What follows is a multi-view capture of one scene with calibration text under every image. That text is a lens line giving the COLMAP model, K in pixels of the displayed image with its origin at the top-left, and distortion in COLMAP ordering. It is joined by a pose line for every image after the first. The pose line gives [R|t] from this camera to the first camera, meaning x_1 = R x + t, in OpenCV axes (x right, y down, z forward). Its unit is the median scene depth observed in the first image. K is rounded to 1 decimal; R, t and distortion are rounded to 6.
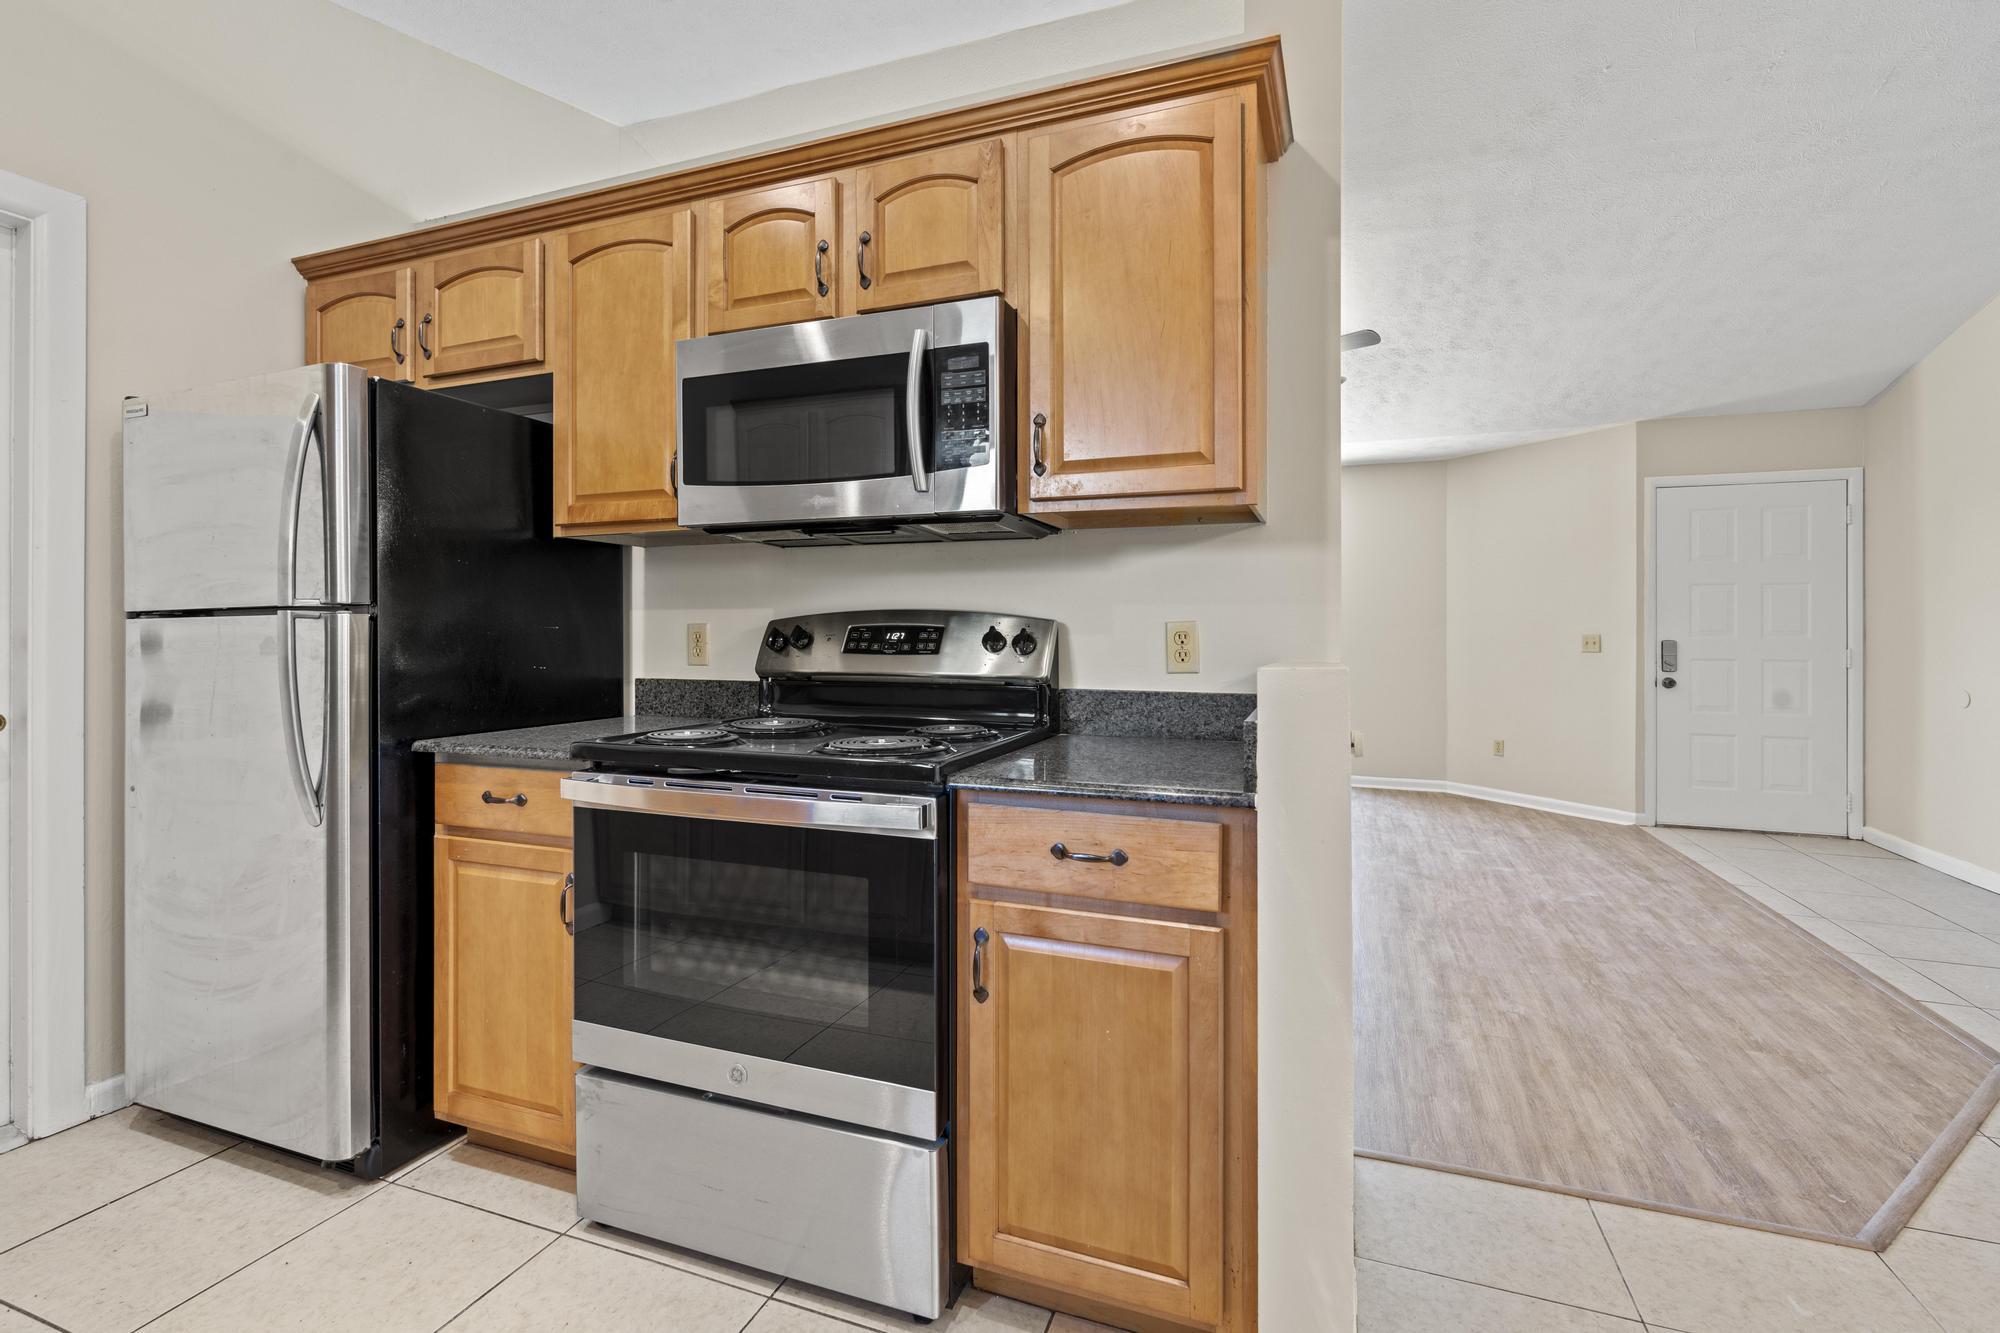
lens RADIAL K [[885.5, 0, 1008.7], [0, 885.5, 630.7], [0, 0, 1]] dist [-0.002089, -0.000249]
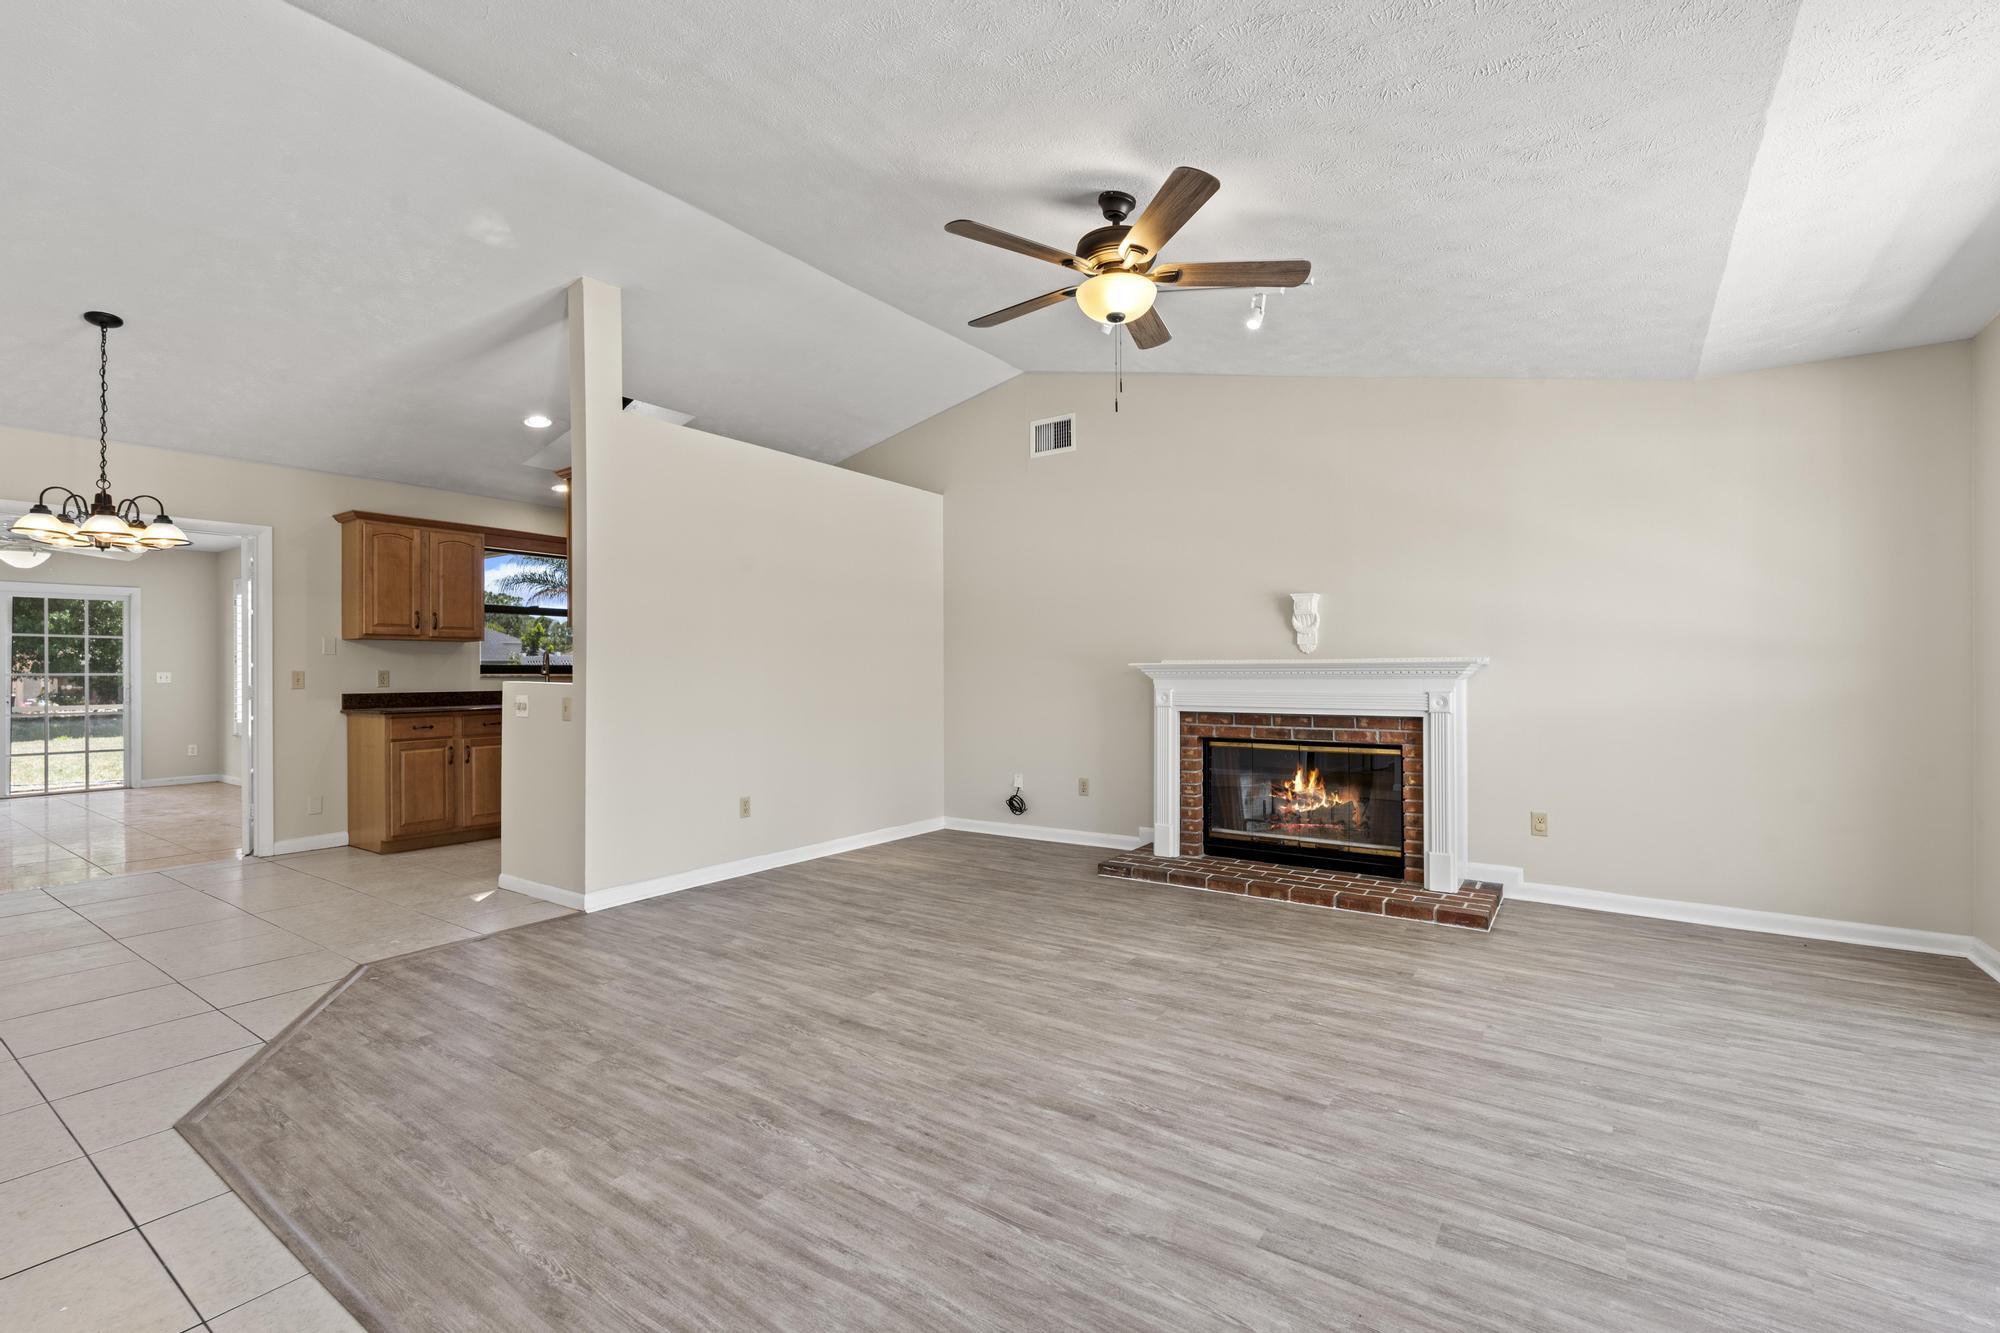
lens RADIAL K [[875.5, 0, 1000.2], [0, 875.5, 671.4], [0, 0, 1]] dist [-0.002404, 0.000253]
pose [[-0.246004, -0.003500, -0.969263, 1.974258], [0.007375, 0.999958, -0.005483, 0.019983], [0.969241, -0.008497, -0.245968, 2.247512]]
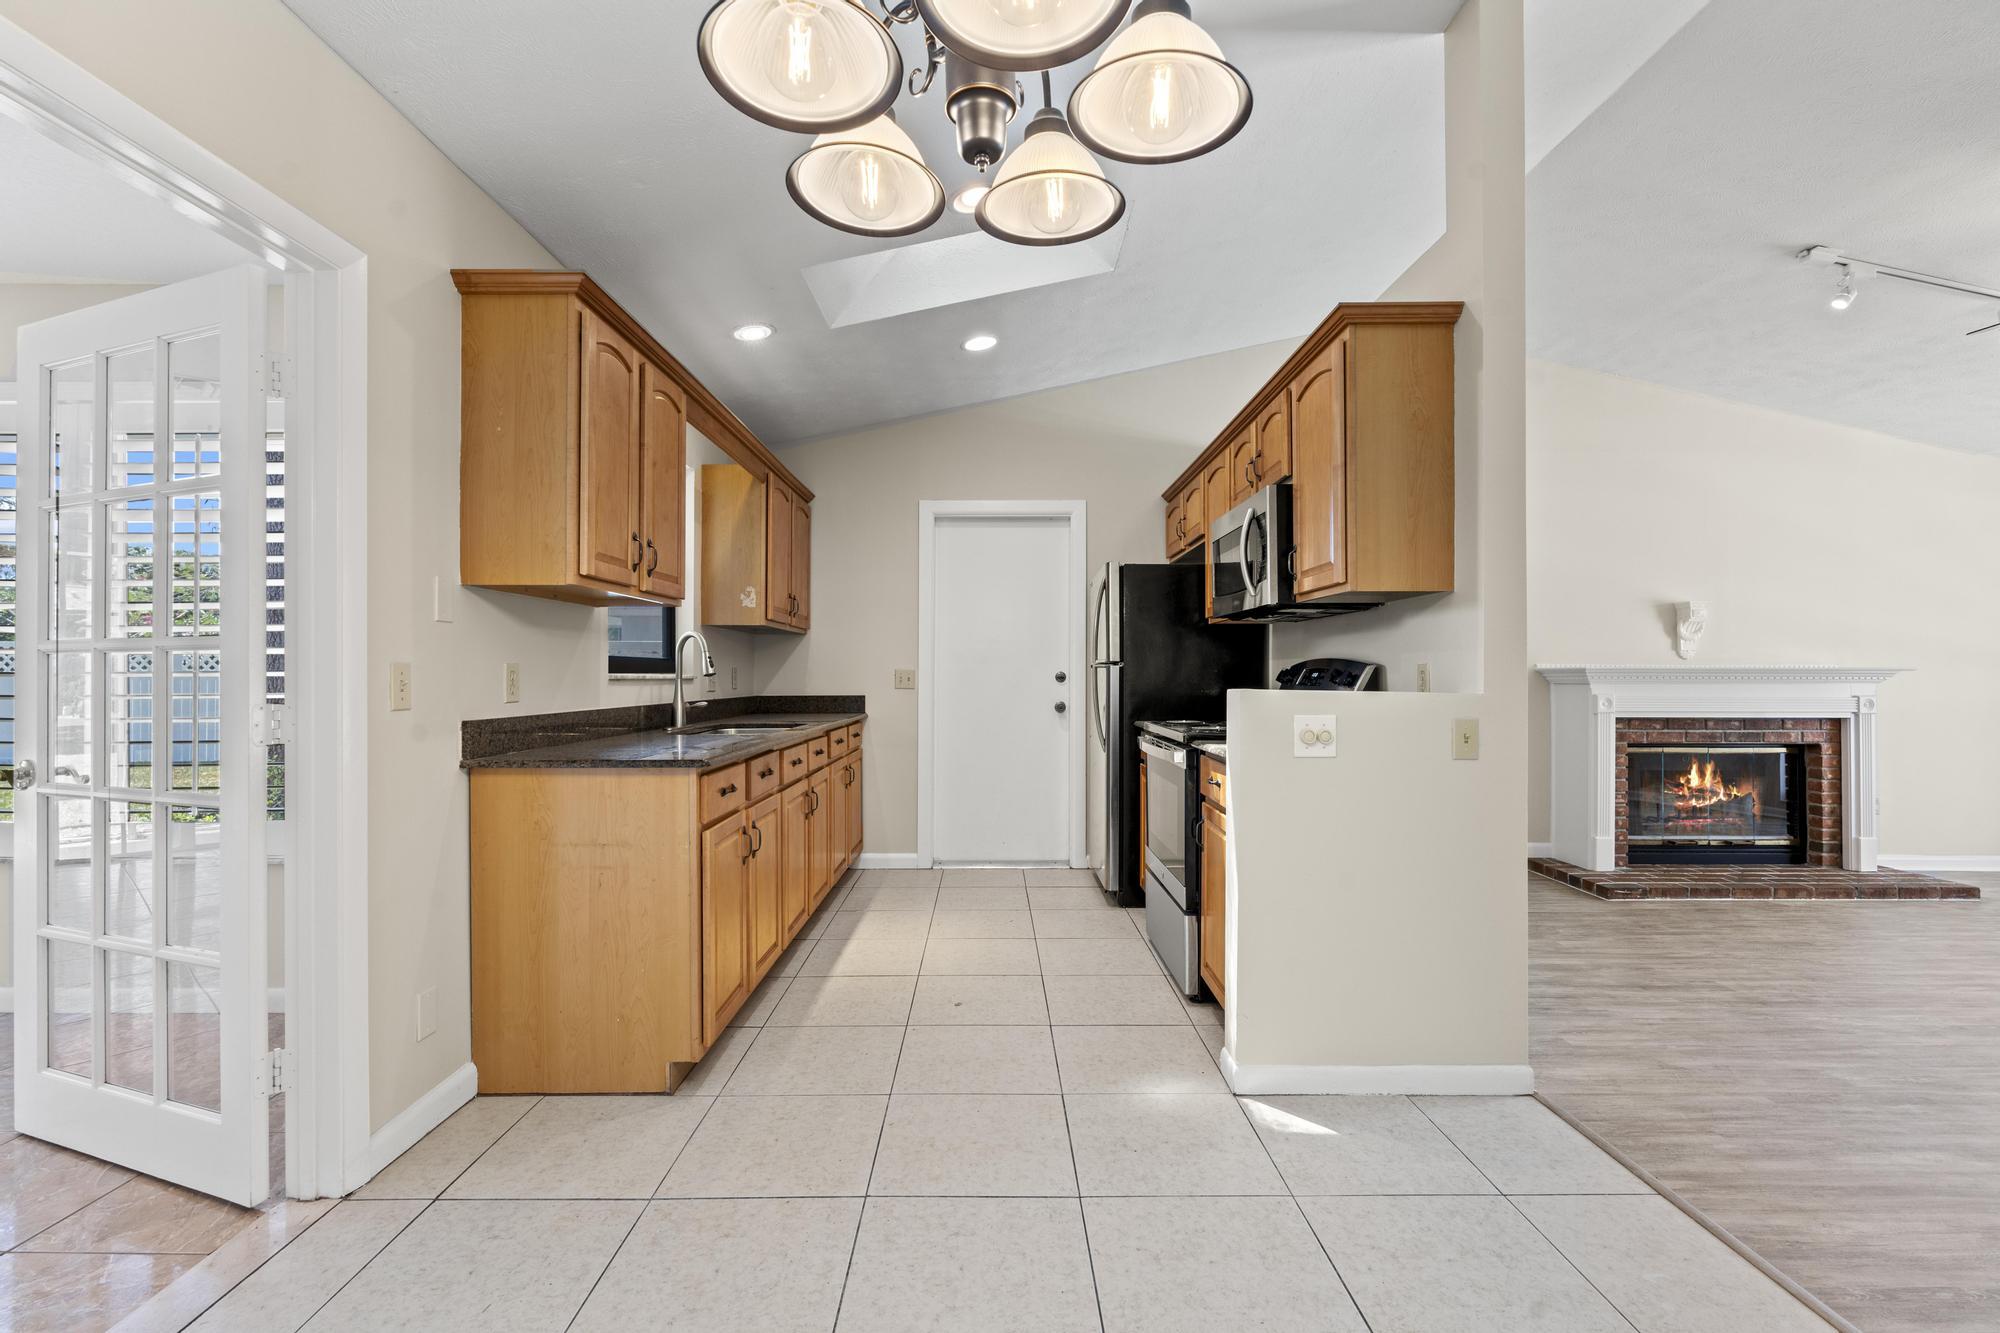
lens RADIAL K [[875.5, 0, 1000.2], [0, 875.5, 671.4], [0, 0, 1]] dist [-0.002404, 0.000253]
pose [[0.359336, -0.004610, -0.933197, 1.121060], [0.002735, 0.999989, -0.003887, 0.004042], [0.933204, -0.001156, 0.359345, -0.113758]]
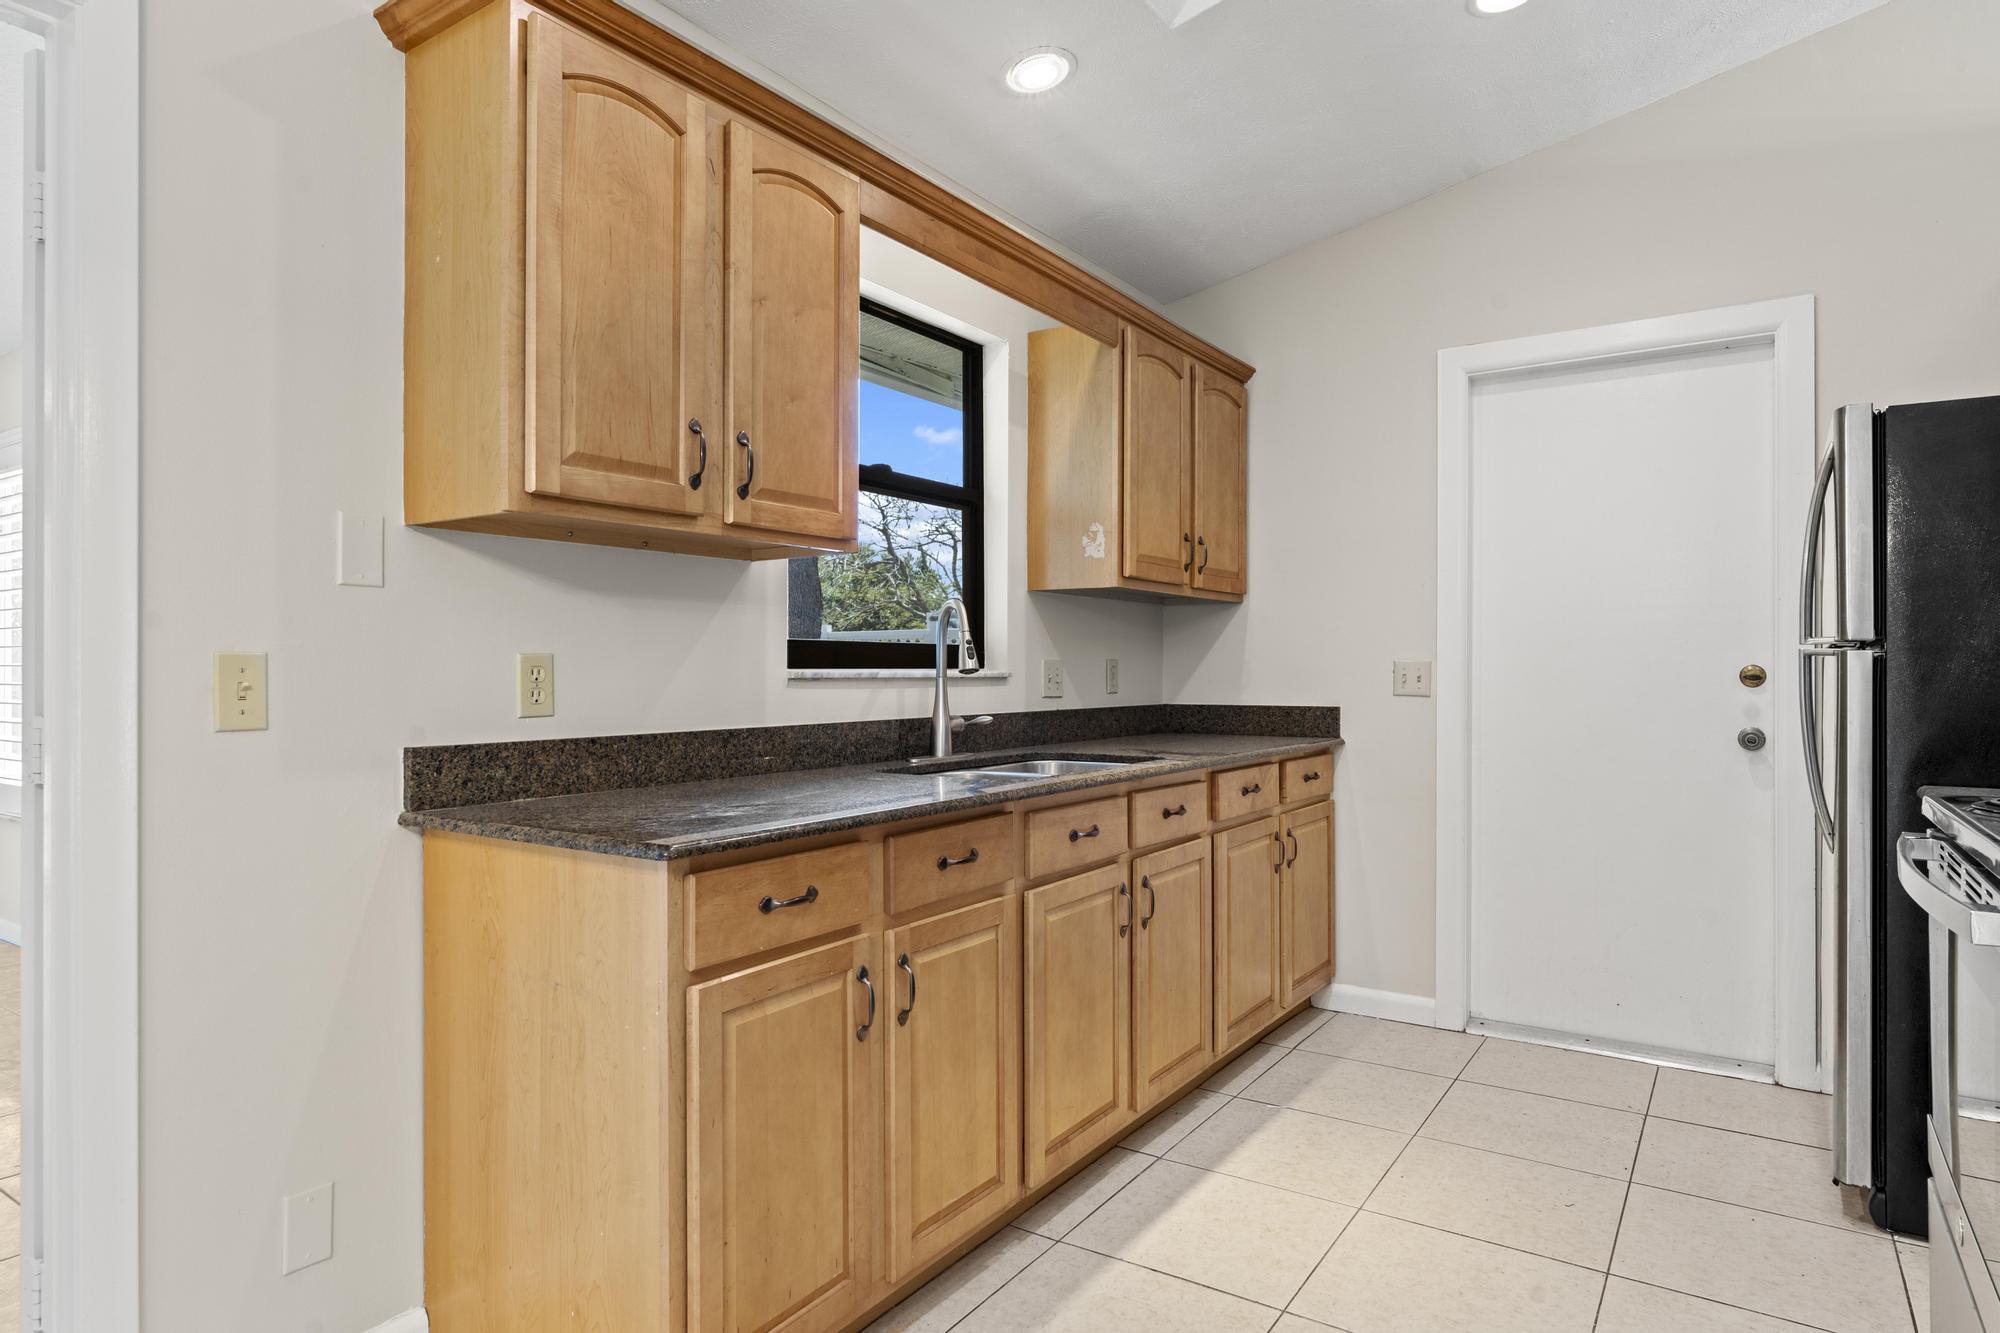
lens RADIAL K [[1144.7, 0, 999.6], [0, 1144.7, 664.2], [0, 0, 1]] dist [-0.002415, -0.000709]
pose [[-0.227104, -0.004855, -0.973858, 0.622376], [0.001415, 0.999985, -0.005316, 0.001573], [0.973869, -0.002585, -0.227094, 0.282127]]
